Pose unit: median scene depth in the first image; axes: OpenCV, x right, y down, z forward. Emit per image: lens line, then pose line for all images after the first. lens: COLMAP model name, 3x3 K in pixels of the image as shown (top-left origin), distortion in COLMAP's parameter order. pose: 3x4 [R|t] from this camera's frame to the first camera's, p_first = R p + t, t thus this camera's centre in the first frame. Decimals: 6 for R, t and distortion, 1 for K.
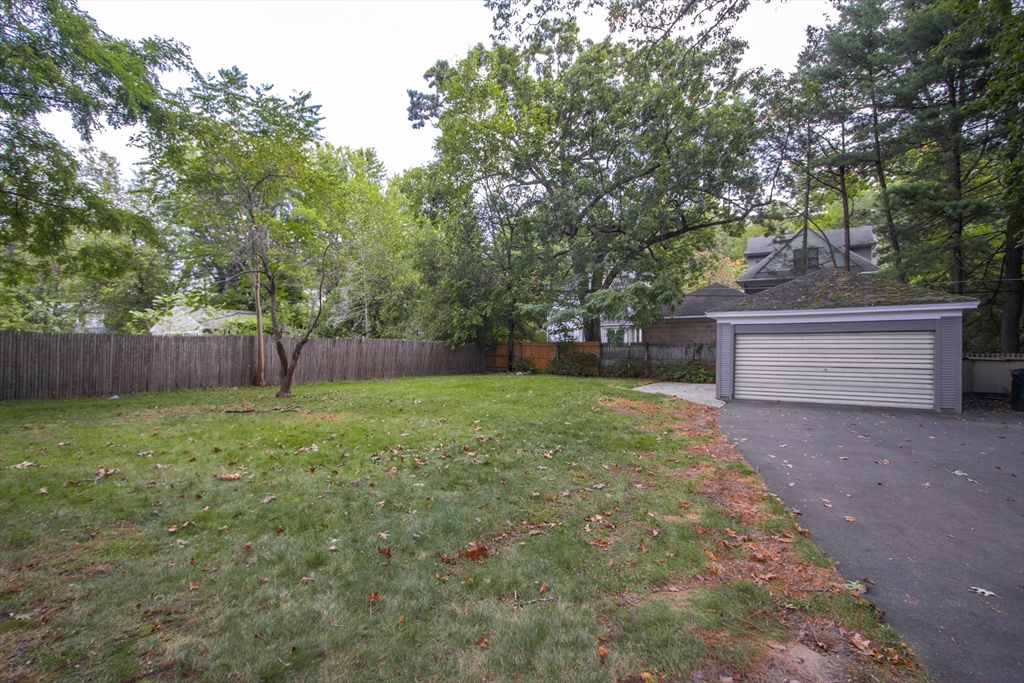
lens RADIAL K [[504.4, 0, 512.0], [0, 504.4, 341.5], [0, 0, 1]] dist [-0.001391, -0.000340]
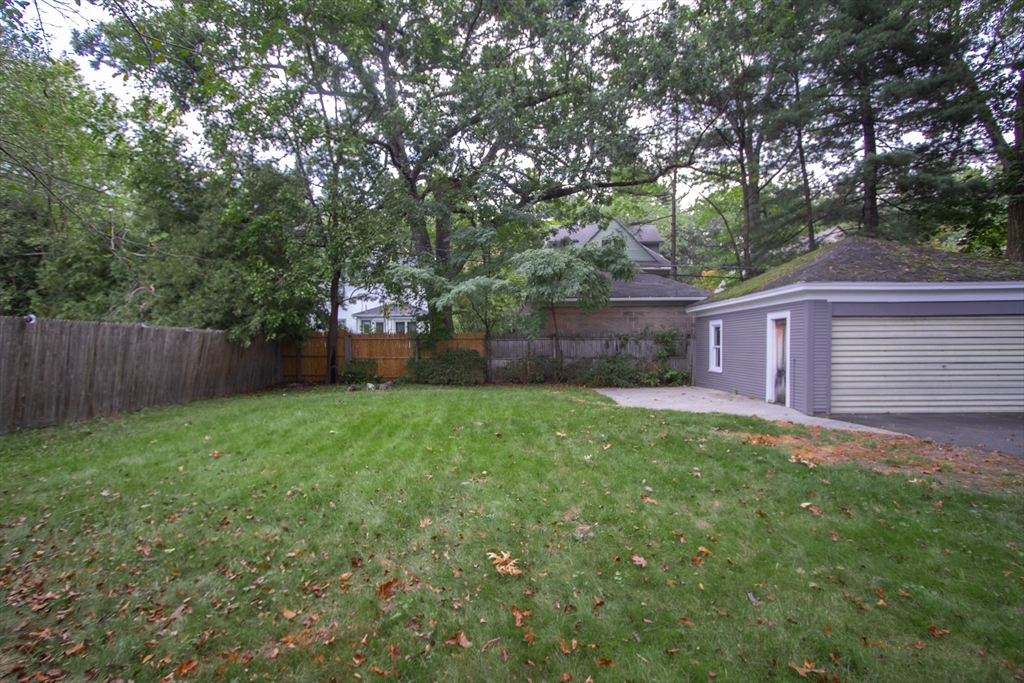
lens RADIAL K [[504.4, 0, 512.0], [0, 504.4, 341.5], [0, 0, 1]] dist [-0.001391, -0.000340]
pose [[0.844467, -0.006662, 0.535566, -0.175305], [0.002288, 0.999958, 0.008831, 0.007295], [-0.535602, -0.006232, 0.844447, 0.446631]]
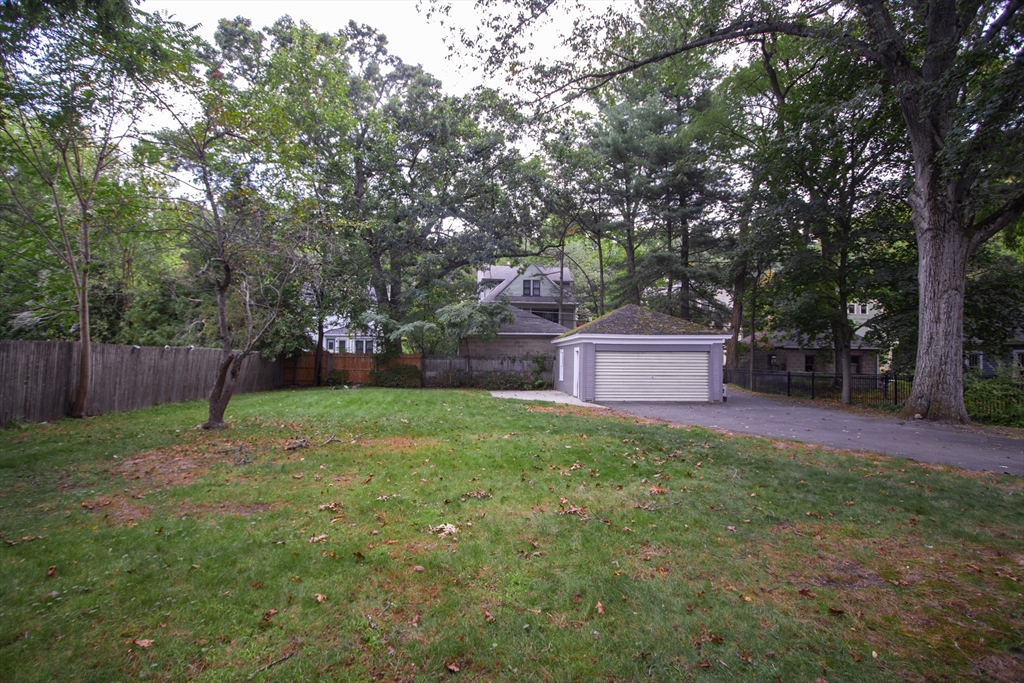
lens RADIAL K [[494.7, 0, 512.0], [0, 494.7, 341.5], [0, 0, 1]] dist [0.000655, -0.000055]
pose [[0.789723, 0.025541, 0.612932, -0.333381], [-0.014946, 0.999637, -0.022398, -0.005371], [-0.613282, 0.008528, 0.789818, 0.092002]]
